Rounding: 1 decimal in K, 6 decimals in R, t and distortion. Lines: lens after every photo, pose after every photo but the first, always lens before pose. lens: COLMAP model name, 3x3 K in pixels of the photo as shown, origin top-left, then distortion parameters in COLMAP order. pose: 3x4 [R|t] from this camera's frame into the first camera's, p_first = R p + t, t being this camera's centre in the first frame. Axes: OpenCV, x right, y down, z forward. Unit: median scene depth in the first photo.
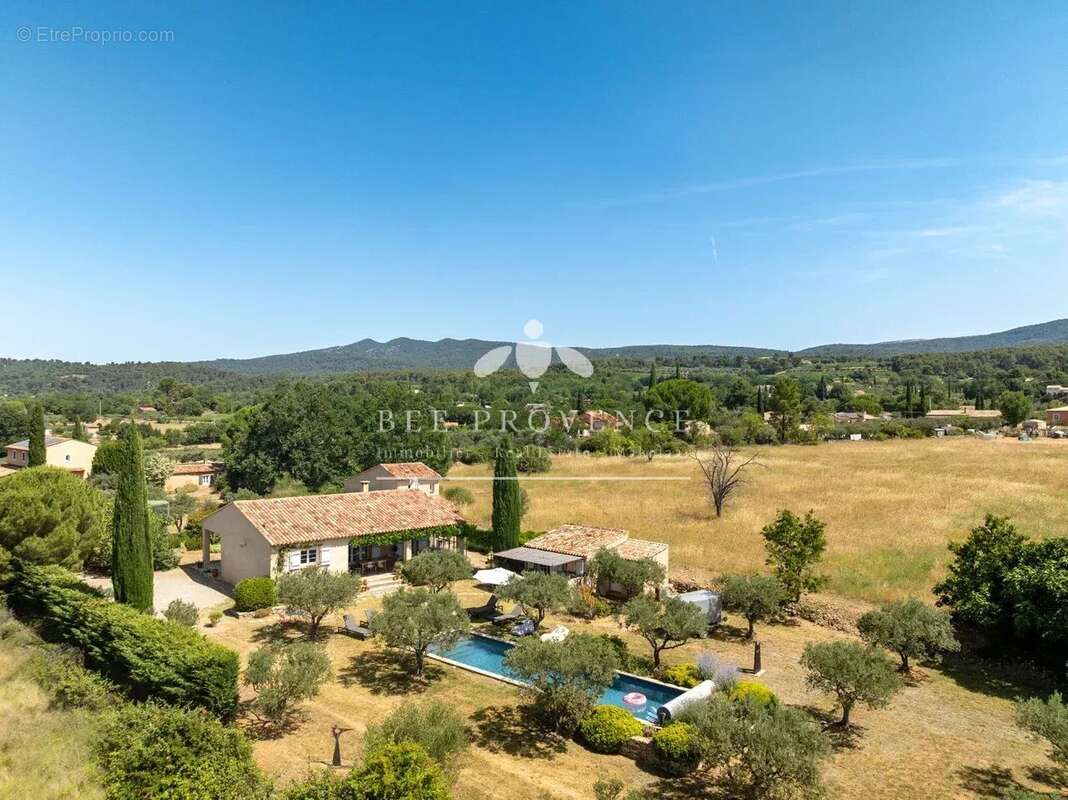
lens RADIAL K [[761.6, 0, 534.0], [0, 761.6, 400.0], [0, 0, 1]] dist [-0.036019, -0.001155]
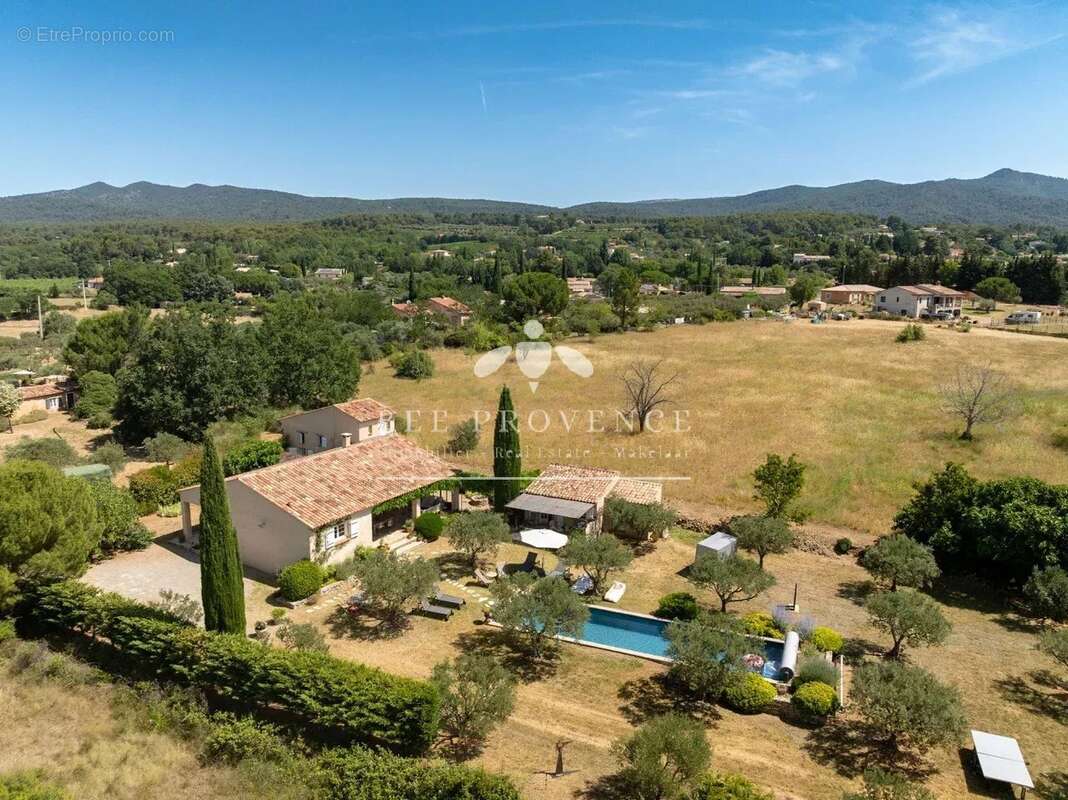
lens RADIAL K [[760.0, 0, 534.0], [0, 760.0, 400.0], [0, 0, 1]] dist [-0.039535, -0.001691]
pose [[0.954248, -0.048910, 0.294988, -0.301923], [-0.008724, 0.981558, 0.190965, -0.131224], [-0.298888, -0.184801, 0.936223, 0.043063]]
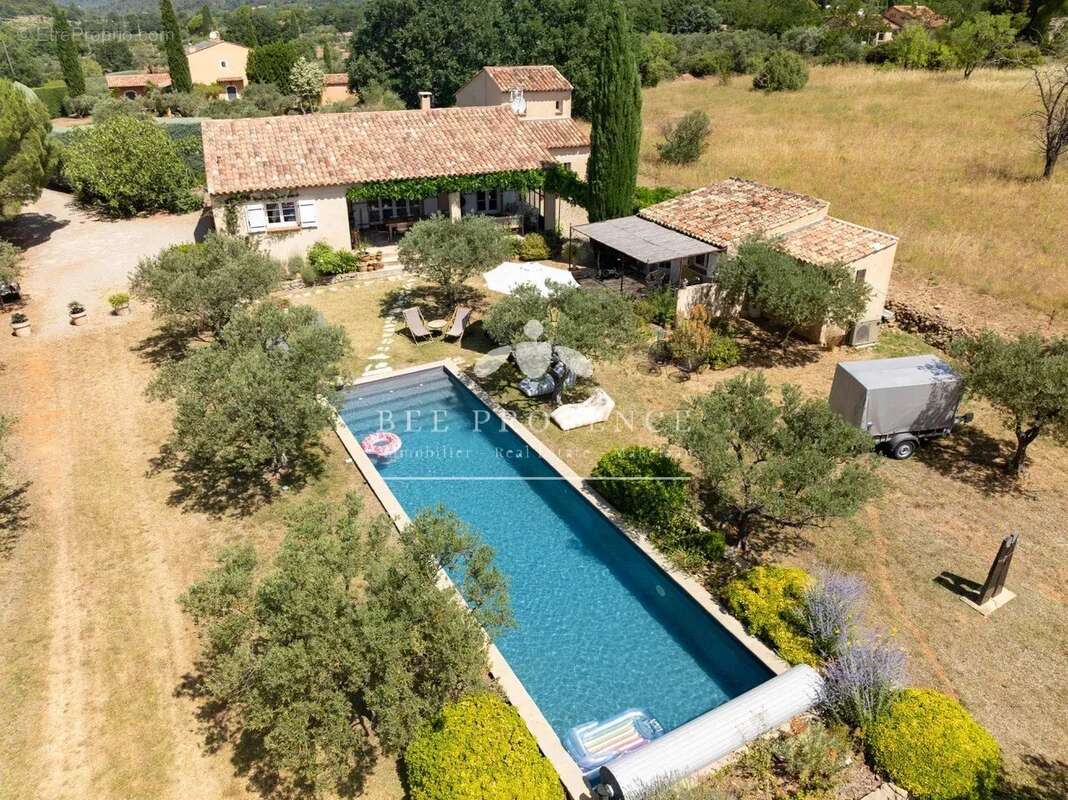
lens RADIAL K [[761.6, 0, 534.0], [0, 761.6, 400.0], [0, 0, 1]] dist [-0.036019, -0.001155]
pose [[0.932114, 0.153934, -0.327822, 0.124968], [0.015319, 0.887607, 0.460346, 0.048784], [0.361840, -0.434117, 0.824993, 0.427187]]
